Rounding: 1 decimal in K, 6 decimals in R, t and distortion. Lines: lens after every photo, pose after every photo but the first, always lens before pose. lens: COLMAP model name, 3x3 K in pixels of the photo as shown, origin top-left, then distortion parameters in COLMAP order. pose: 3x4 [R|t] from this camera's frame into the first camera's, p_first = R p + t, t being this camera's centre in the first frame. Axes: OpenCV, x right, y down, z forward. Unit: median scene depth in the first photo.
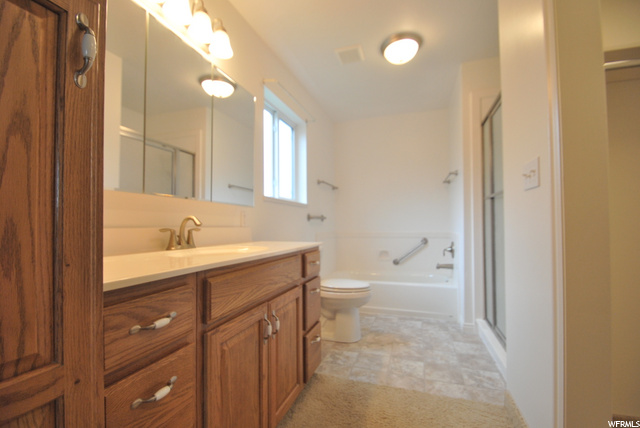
lens RADIAL K [[282.7, 0, 317.4], [0, 282.7, 219.8], [0, 0, 1]] dist [-0.009691, -0.000483]
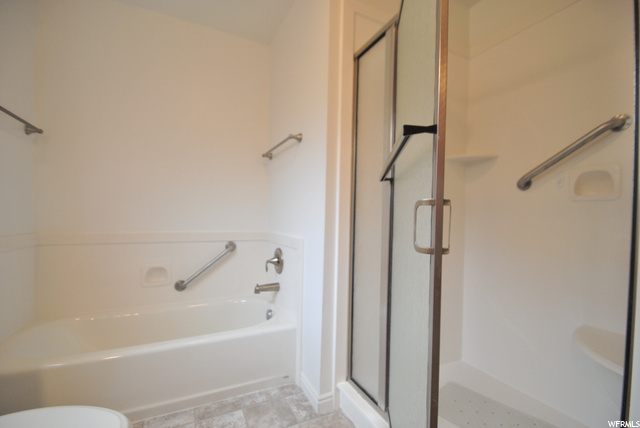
lens RADIAL K [[282.7, 0, 317.4], [0, 282.7, 219.8], [0, 0, 1]] dist [-0.009691, -0.000483]
pose [[0.709926, 0.017158, 0.704067, 0.085474], [-0.038360, 0.999161, 0.014329, 0.000362], [-0.703231, -0.037181, 0.709989, 0.480404]]
